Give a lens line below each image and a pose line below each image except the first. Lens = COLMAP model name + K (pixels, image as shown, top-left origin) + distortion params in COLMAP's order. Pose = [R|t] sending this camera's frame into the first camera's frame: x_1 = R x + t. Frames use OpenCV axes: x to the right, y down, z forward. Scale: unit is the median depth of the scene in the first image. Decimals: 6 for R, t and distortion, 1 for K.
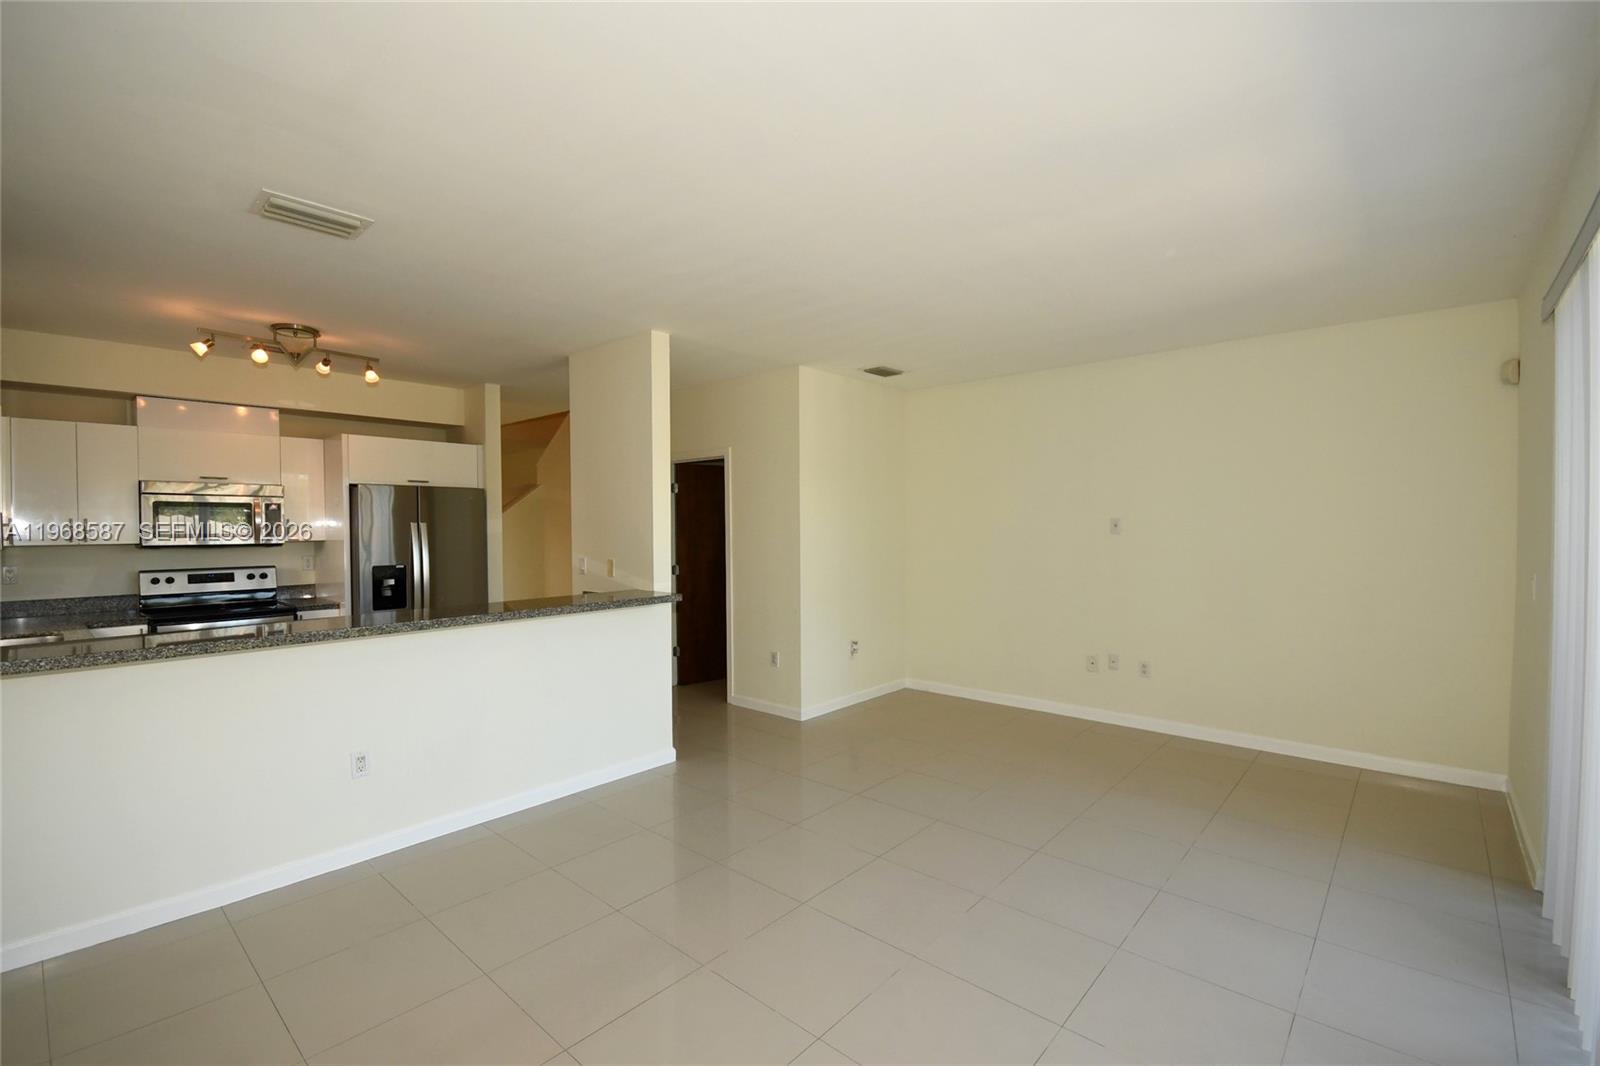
lens RADIAL K [[704.3, 0, 809.8], [0, 704.3, 529.7], [0, 0, 1]] dist [-0.002841, -0.004003]
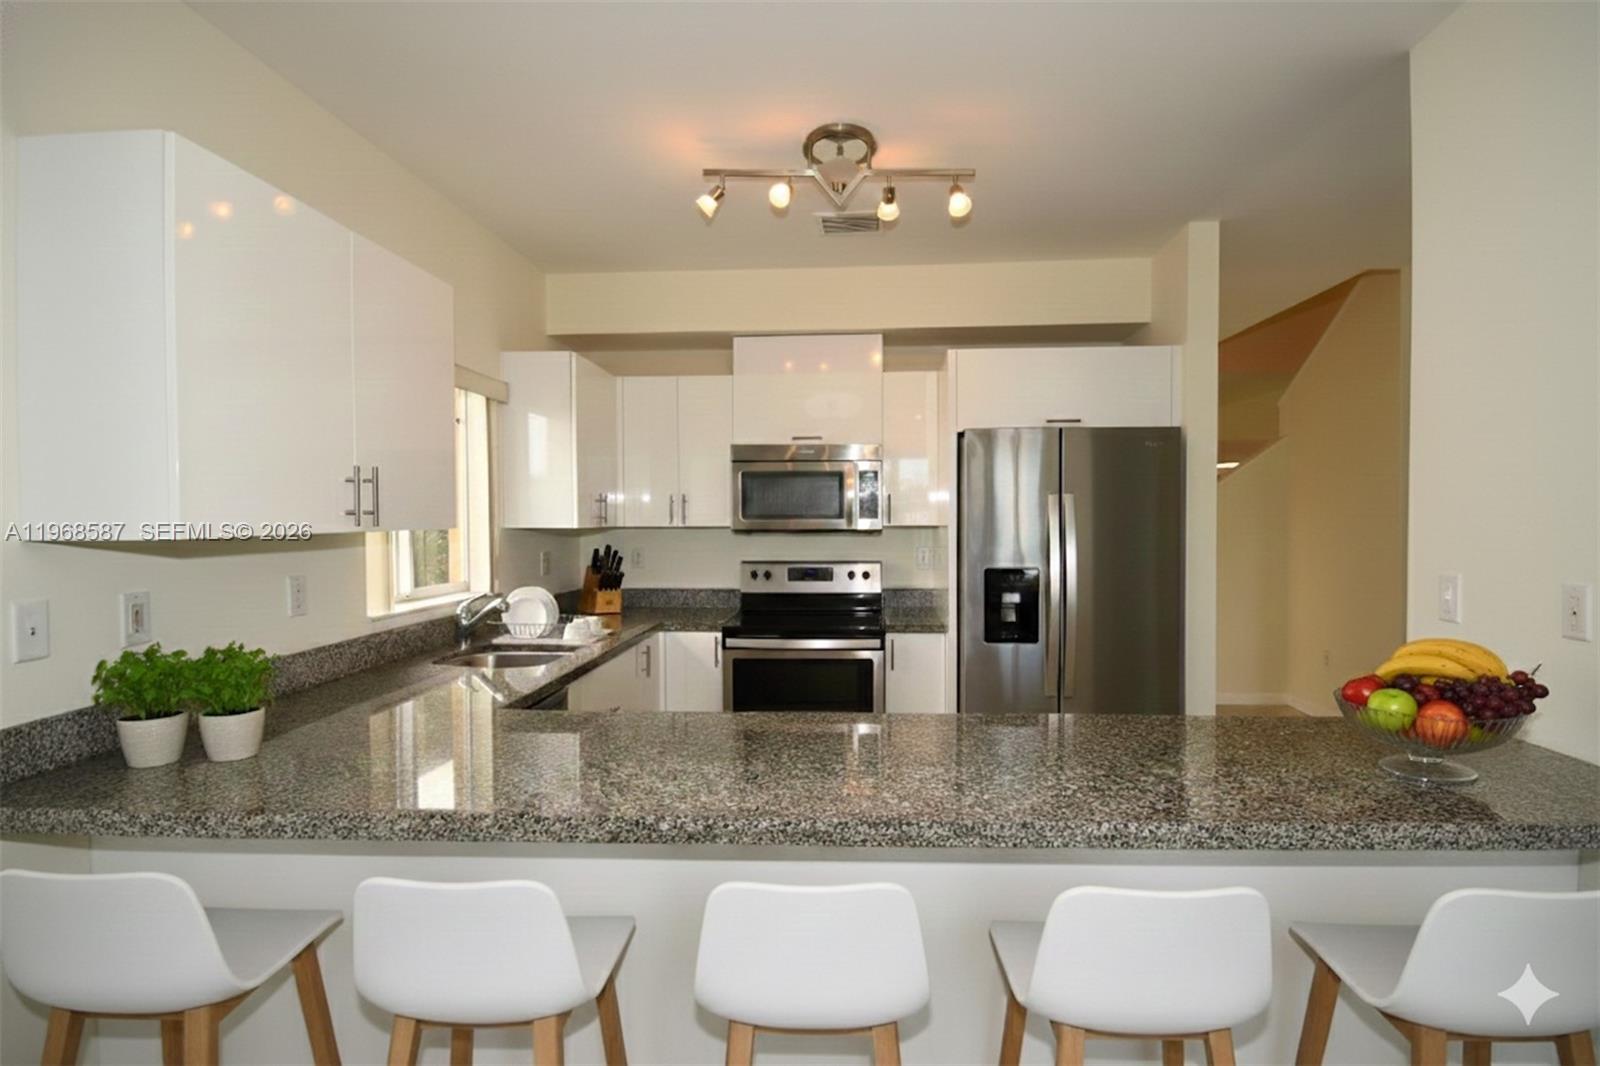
lens RADIAL K [[755.6, 0, 811.0], [0, 755.6, 571.3], [0, 0, 1]] dist [-0.025276, -0.000129]
pose [[0.614976, 0.053609, -0.786722, -0.222524], [-0.003733, 0.997873, 0.065079, 0.013701], [0.788537, -0.037085, 0.613868, 0.516250]]
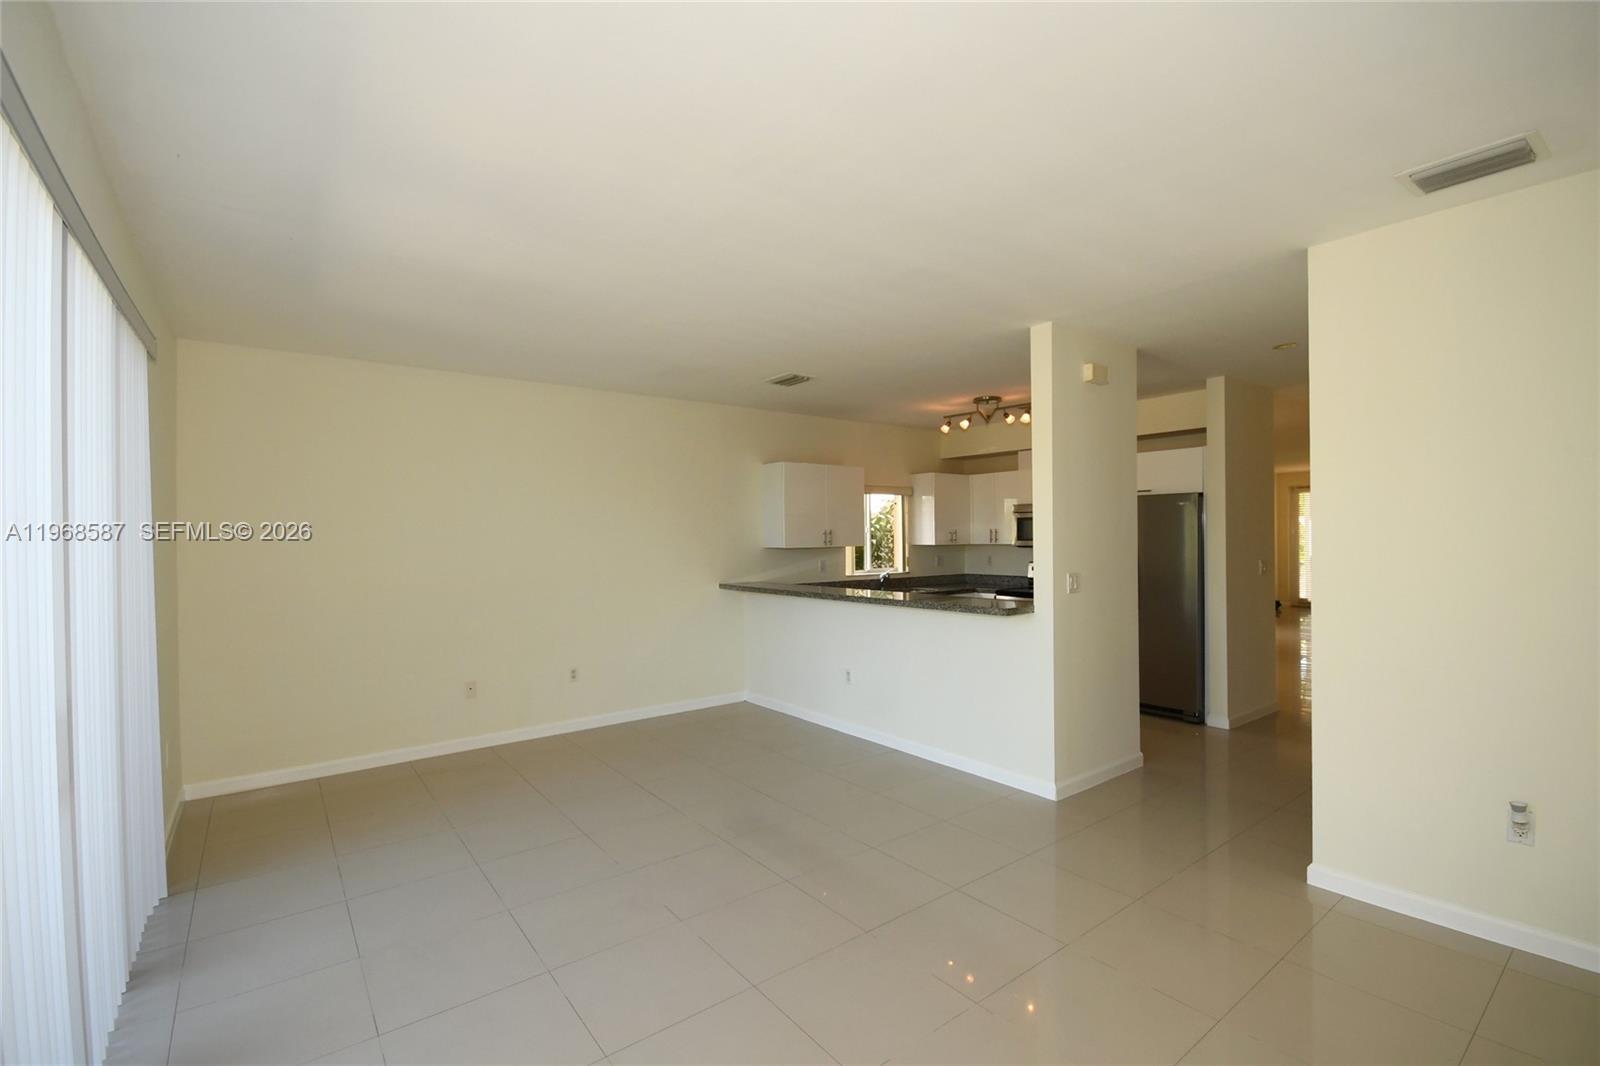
lens RADIAL K [[704.3, 0, 797.5], [0, 704.3, 541.7], [0, 0, 1]] dist [-0.002841, -0.004003]
pose [[-0.185701, 0.018678, -0.982429, 0.660327], [0.009519, 0.999807, 0.017209, -0.017535], [0.982560, -0.006156, -0.185843, 0.756134]]
